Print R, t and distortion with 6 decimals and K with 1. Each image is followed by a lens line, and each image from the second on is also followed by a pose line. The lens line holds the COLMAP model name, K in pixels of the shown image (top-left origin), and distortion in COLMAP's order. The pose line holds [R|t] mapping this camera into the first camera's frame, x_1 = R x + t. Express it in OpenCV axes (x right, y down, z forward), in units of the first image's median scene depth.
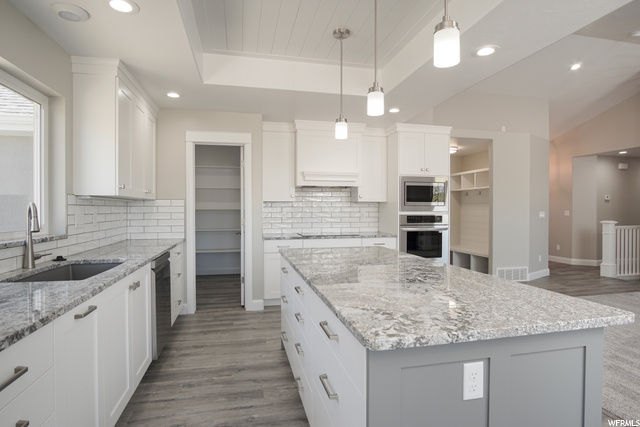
lens RADIAL K [[346.8, 0, 316.2], [0, 346.8, 211.8], [0, 0, 1]] dist [-0.020311, 0.001013]
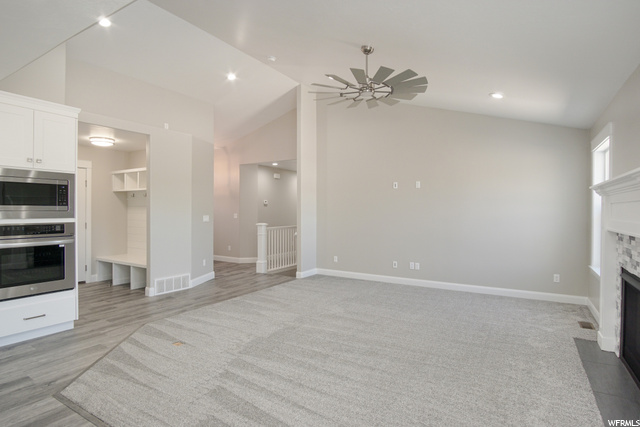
lens RADIAL K [[346.8, 0, 317.5], [0, 346.8, 212.6], [0, 0, 1]] dist [-0.020311, 0.001013]
pose [[0.702094, -0.004610, 0.712069, 0.173946], [0.003403, 0.999989, 0.003119, -0.011082], [-0.712076, 0.000234, 0.702102, 0.066512]]
